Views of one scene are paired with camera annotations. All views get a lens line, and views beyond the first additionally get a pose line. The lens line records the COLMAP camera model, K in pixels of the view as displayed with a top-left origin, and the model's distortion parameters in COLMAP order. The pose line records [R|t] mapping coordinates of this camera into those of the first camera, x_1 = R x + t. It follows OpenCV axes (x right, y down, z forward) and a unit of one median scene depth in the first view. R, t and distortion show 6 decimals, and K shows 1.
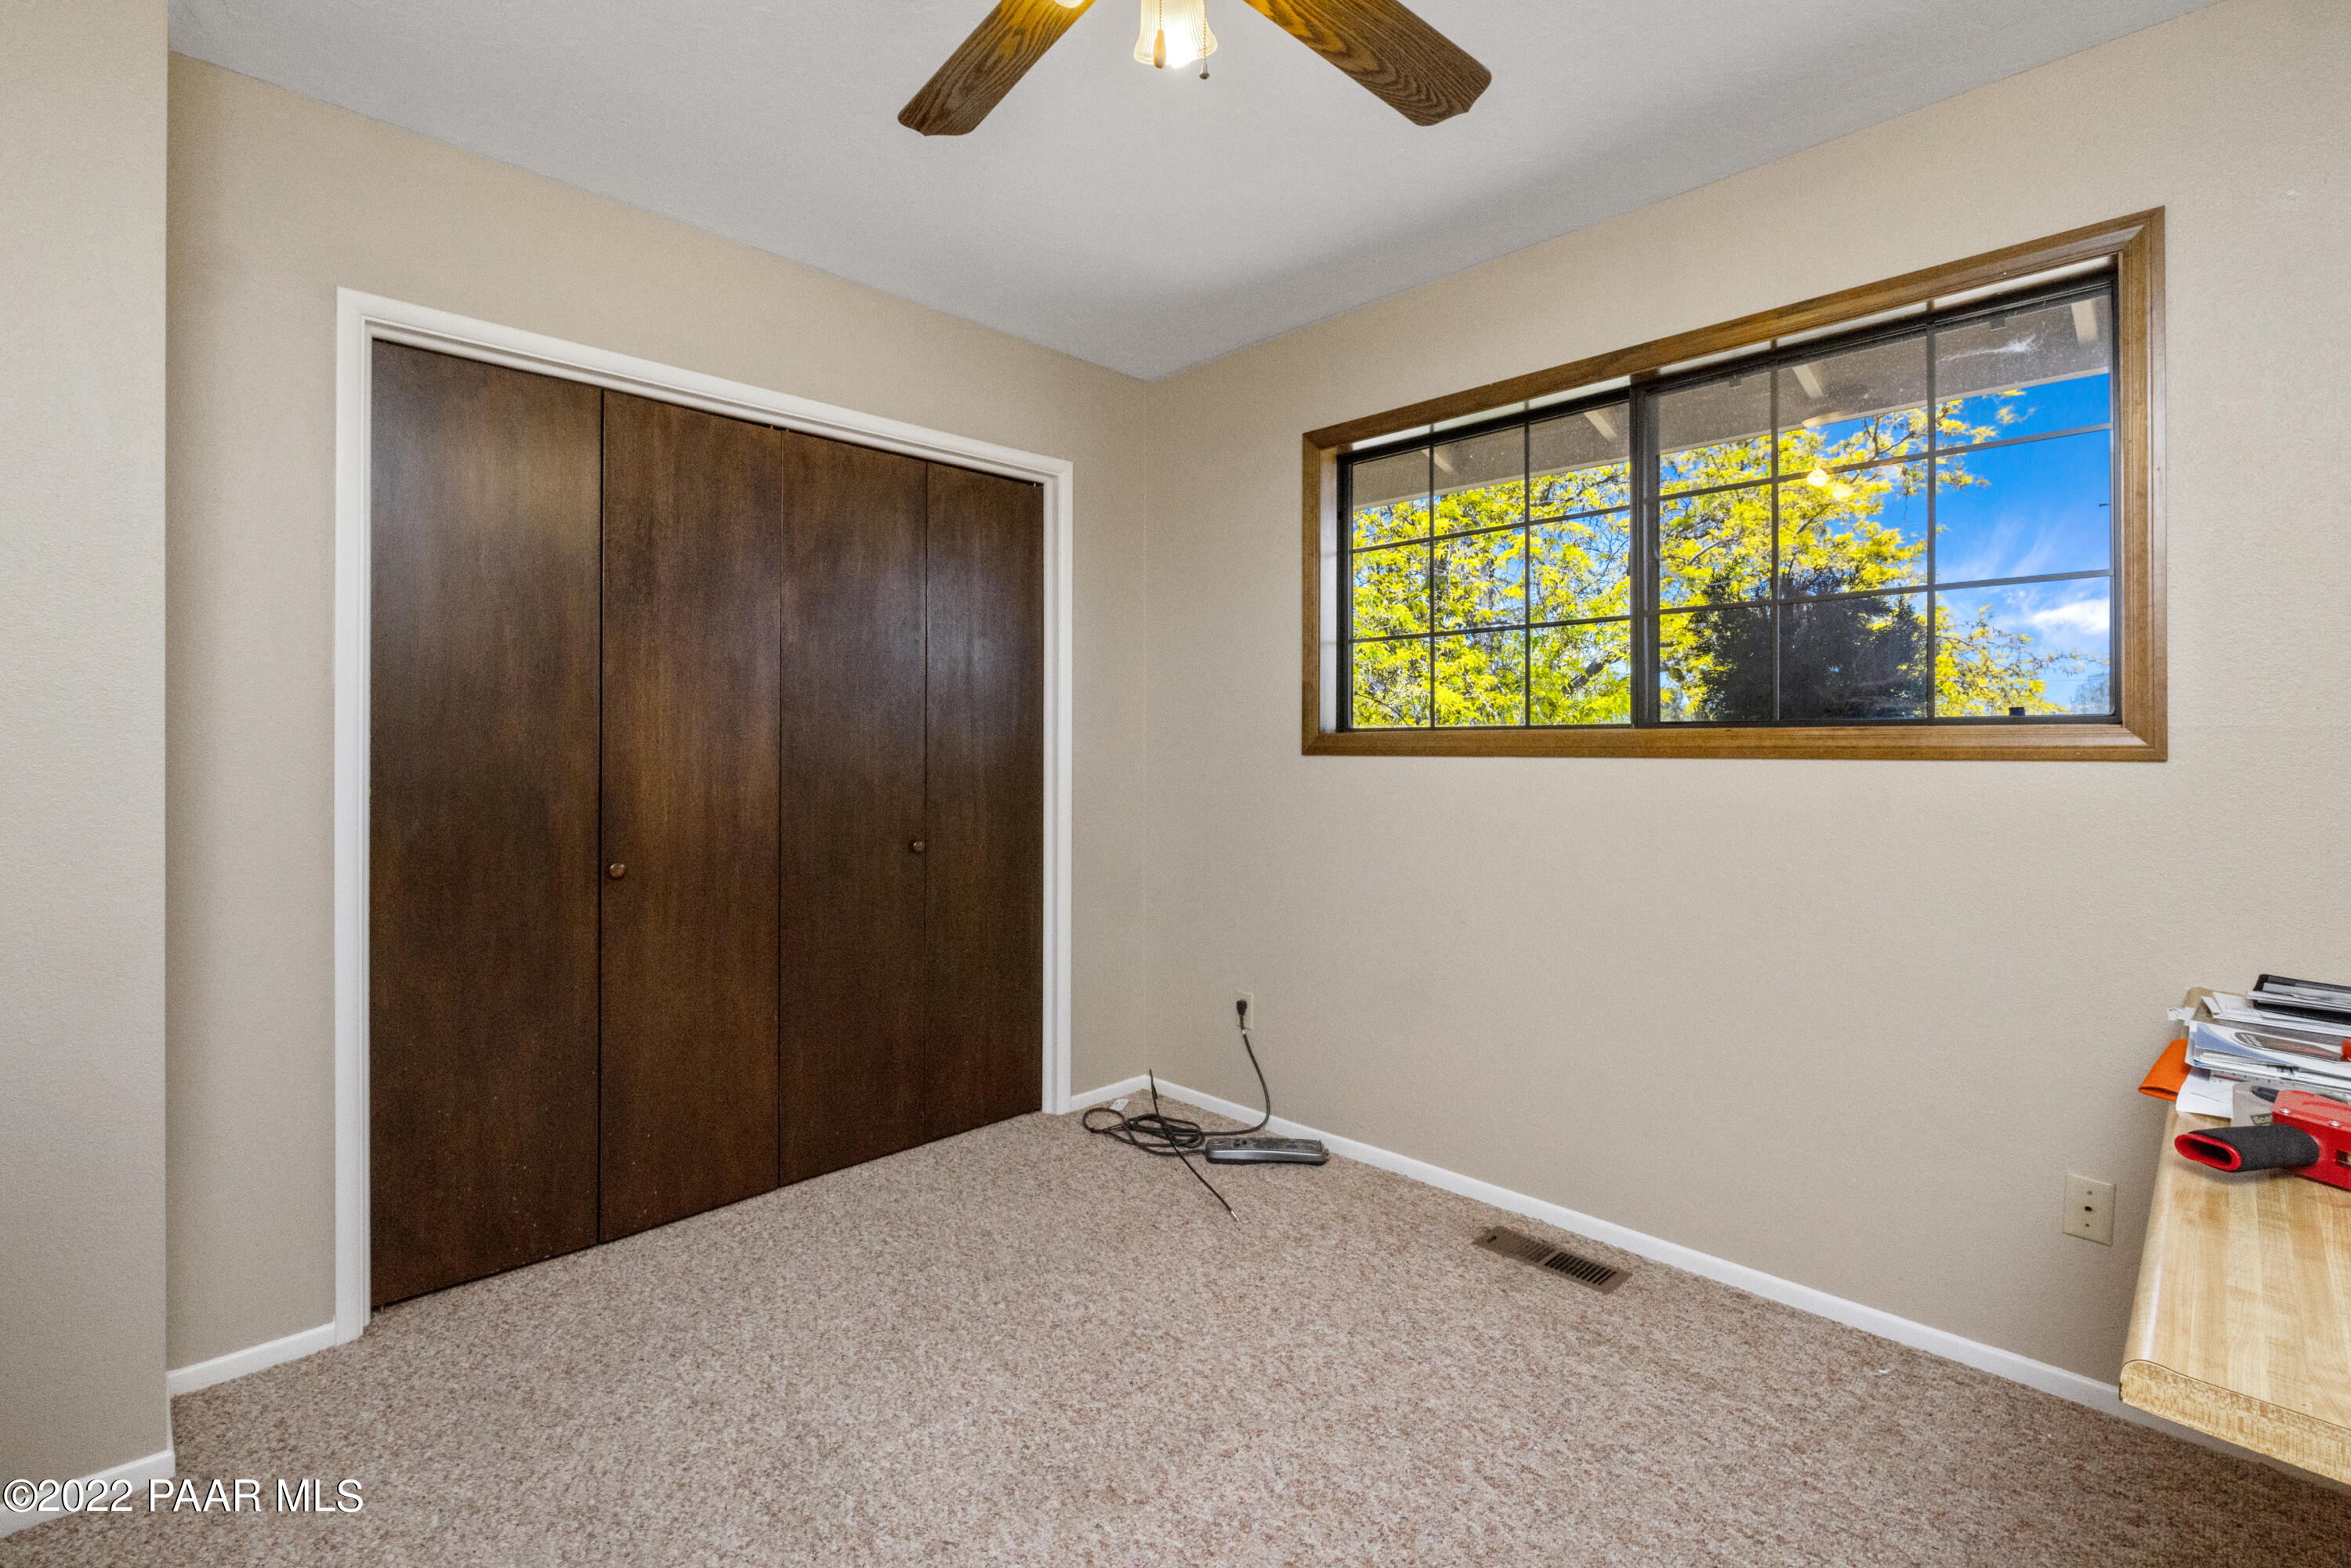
lens RADIAL K [[1084.2, 0, 1178.4], [0, 1084.2, 752.3], [0, 0, 1]] dist [0.002182, 0.000409]
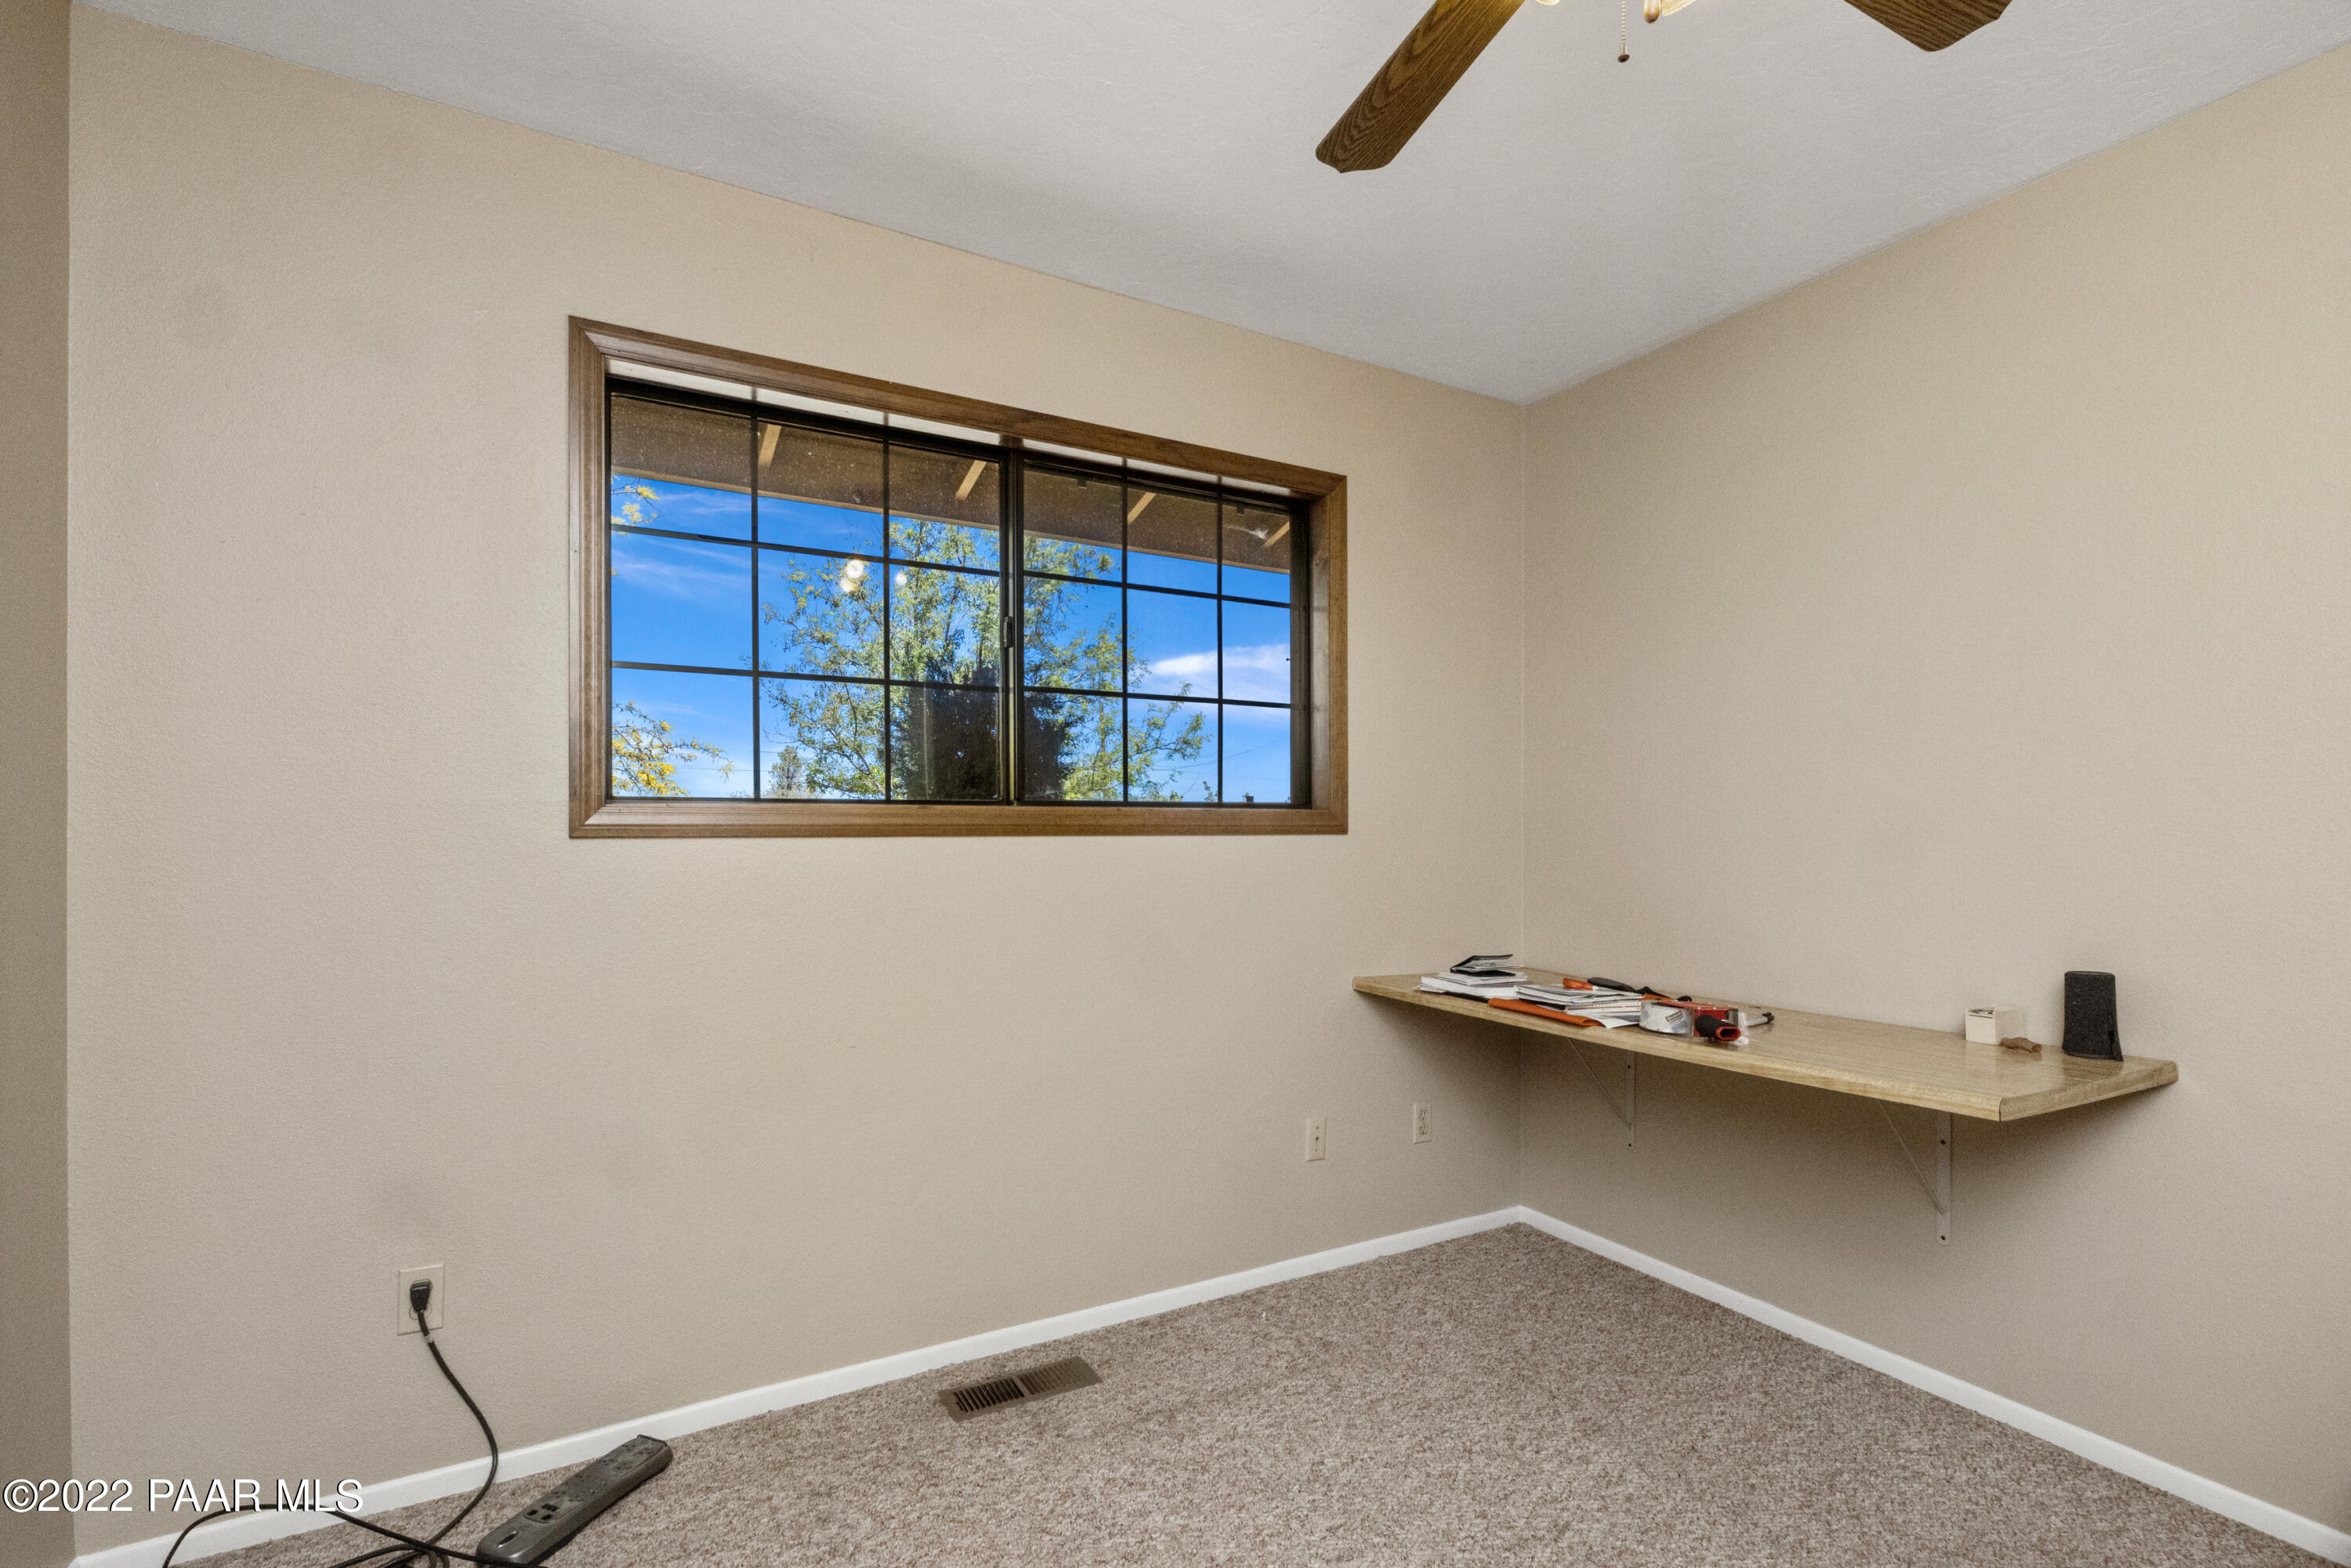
lens RADIAL K [[1153.5, 0, 1177.0], [0, 1153.5, 819.3], [0, 0, 1]] dist [-0.002201, -0.000675]
pose [[0.225033, -0.004258, 0.974342, -0.539024], [-0.000355, 0.999990, 0.004452, -0.014605], [-0.974351, -0.001348, 0.225029, 0.619155]]
